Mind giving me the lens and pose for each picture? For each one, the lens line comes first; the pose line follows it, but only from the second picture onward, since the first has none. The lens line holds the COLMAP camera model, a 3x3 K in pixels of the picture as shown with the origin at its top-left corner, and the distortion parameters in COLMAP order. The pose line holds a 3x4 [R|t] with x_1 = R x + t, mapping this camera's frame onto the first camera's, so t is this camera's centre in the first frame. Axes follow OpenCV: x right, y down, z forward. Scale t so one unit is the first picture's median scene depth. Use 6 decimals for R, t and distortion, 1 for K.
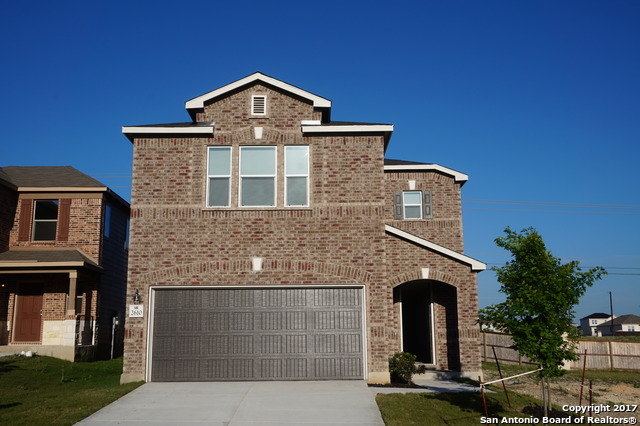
lens RADIAL K [[665.3, 0, 320.0], [0, 665.3, 213.0], [0, 0, 1]] dist [-0.007859, -0.002744]
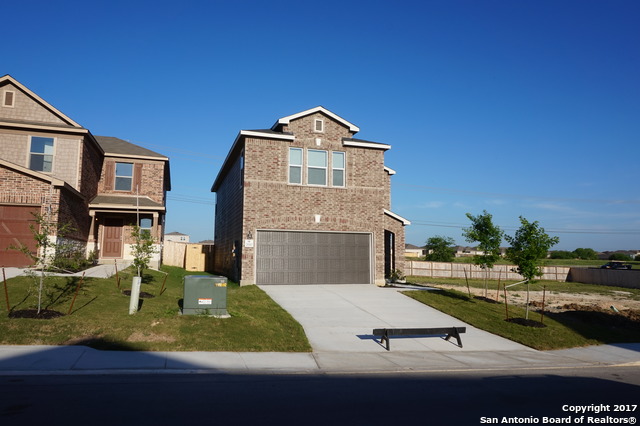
lens RADIAL K [[434.2, 0, 317.9], [0, 434.2, 212.2], [0, 0, 1]] dist [-0.052533, 0.043951]
pose [[0.948136, 0.049762, 0.313945, -0.440217], [-0.078065, 0.993875, 0.078225, -0.028349], [-0.308130, -0.098676, 0.946213, -0.075450]]
